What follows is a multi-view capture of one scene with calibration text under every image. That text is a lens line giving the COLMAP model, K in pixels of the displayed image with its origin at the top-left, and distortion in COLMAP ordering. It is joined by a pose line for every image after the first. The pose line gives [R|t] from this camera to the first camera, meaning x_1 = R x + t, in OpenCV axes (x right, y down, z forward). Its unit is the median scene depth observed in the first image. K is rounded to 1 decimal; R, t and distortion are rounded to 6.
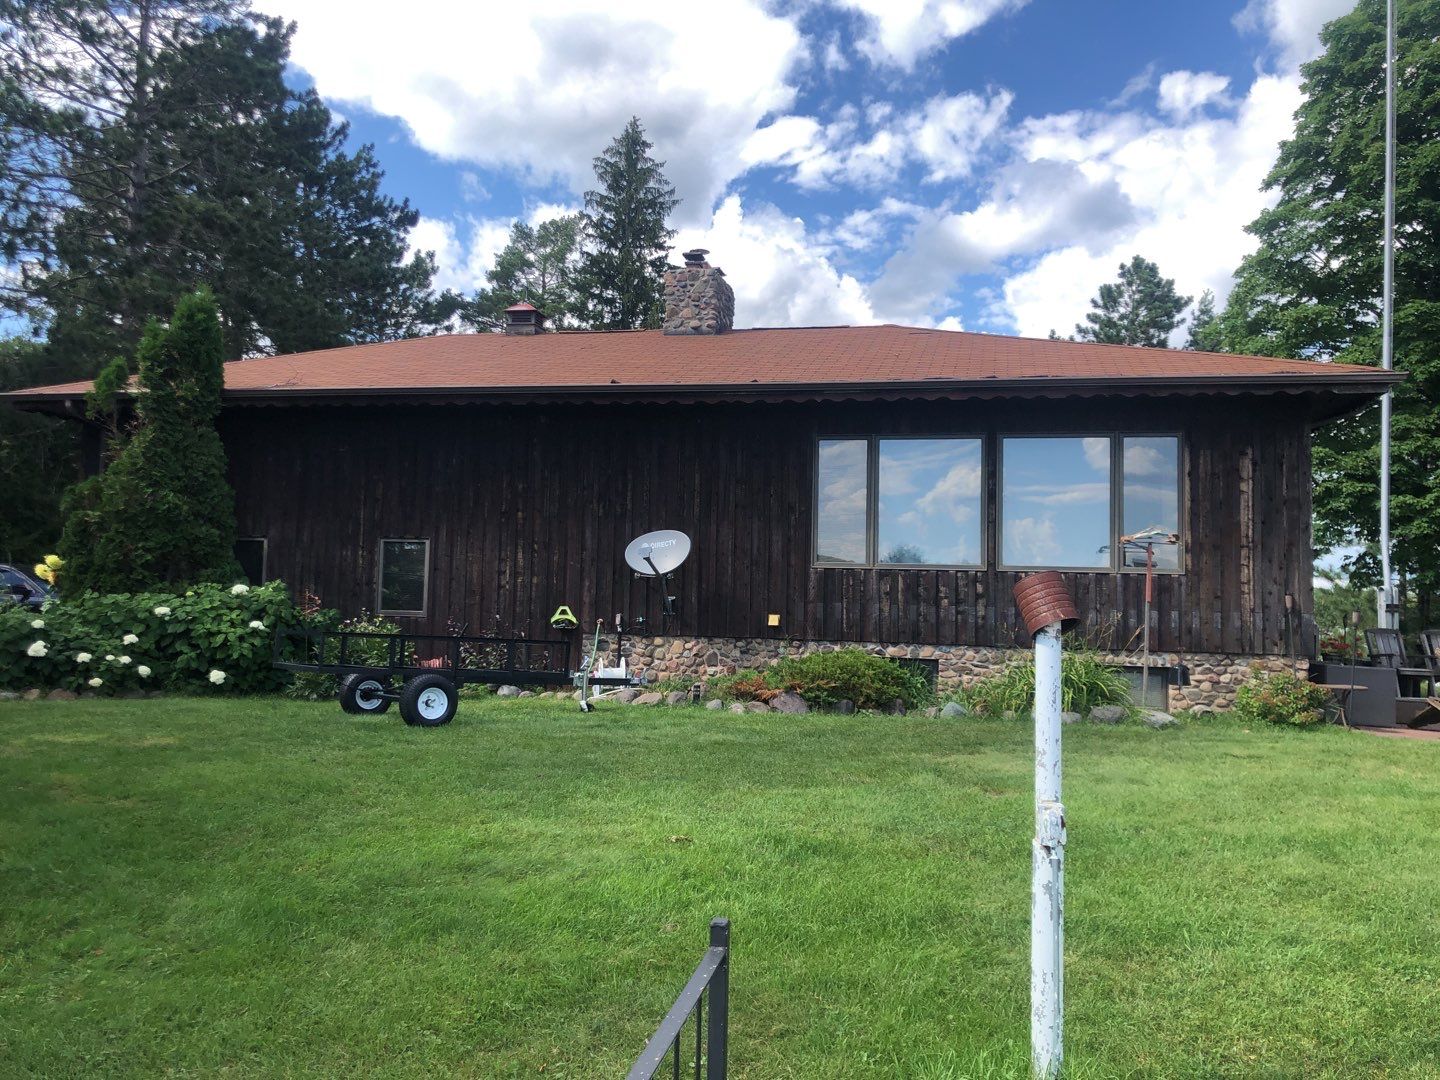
lens RADIAL K [[1151.1, 0, 717.9], [0, 1151.1, 536.3], [0, 0, 1]] dist [0.024146, -0.012226]
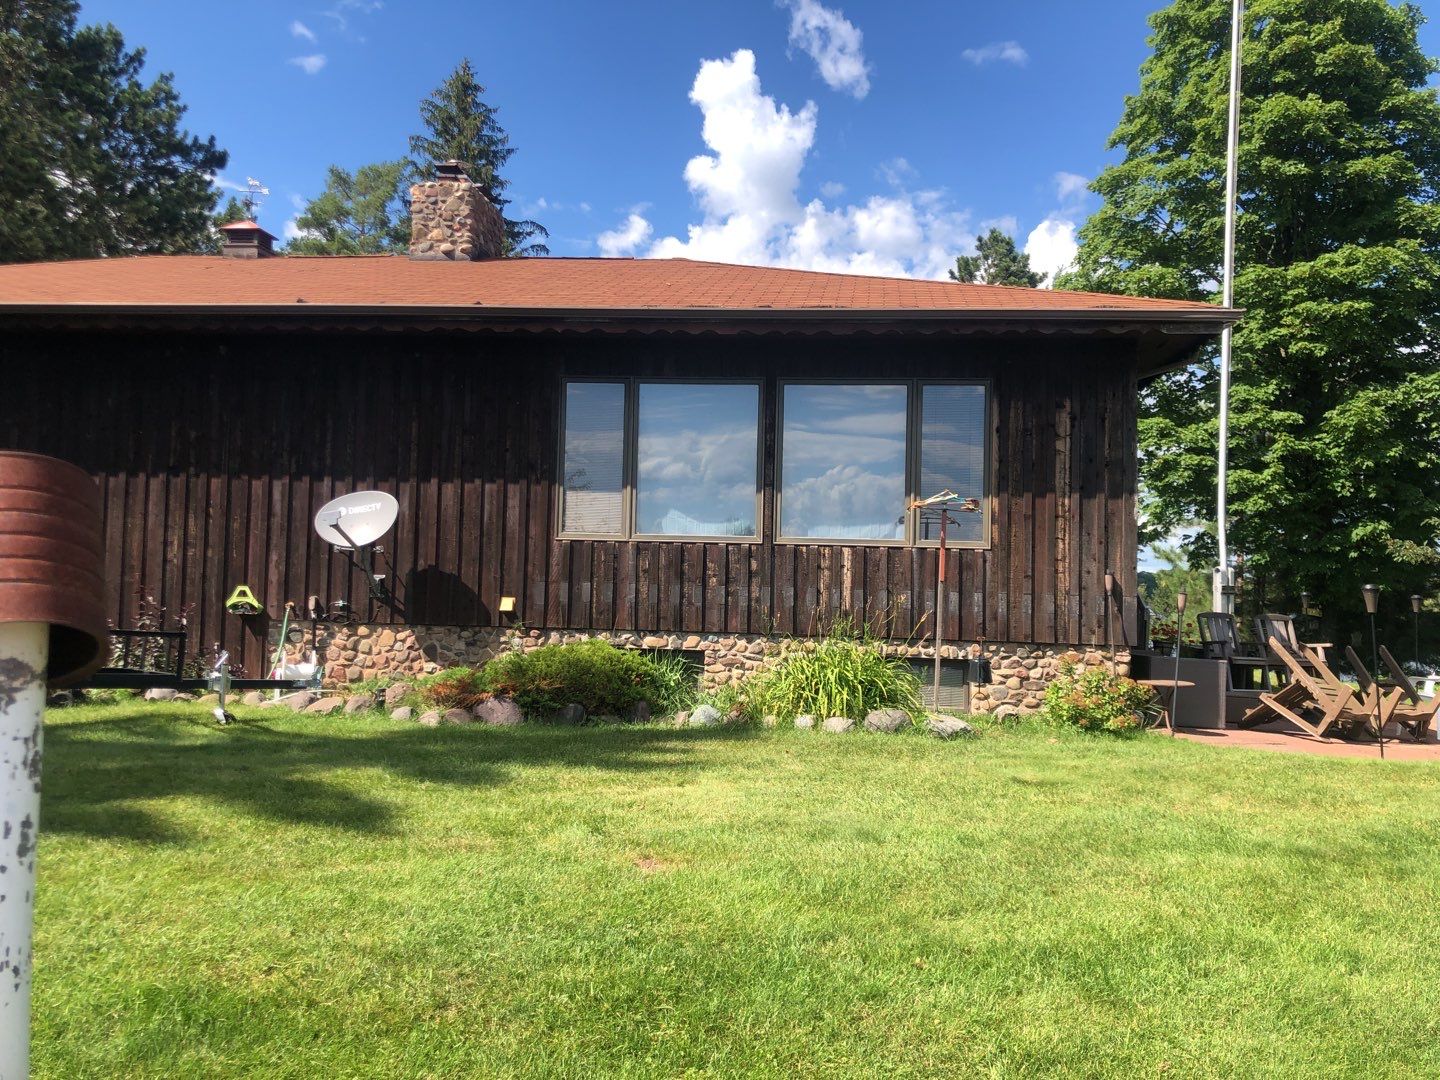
lens RADIAL K [[1154.4, 0, 724.8], [0, 1154.4, 542.0], [0, 0, 1]] dist [0.007862, -0.008823]
pose [[0.993665, 0.006912, 0.112170, 0.108548], [-0.009205, 0.999759, 0.019938, 0.011715], [-0.112005, -0.020844, 0.993489, 0.176381]]
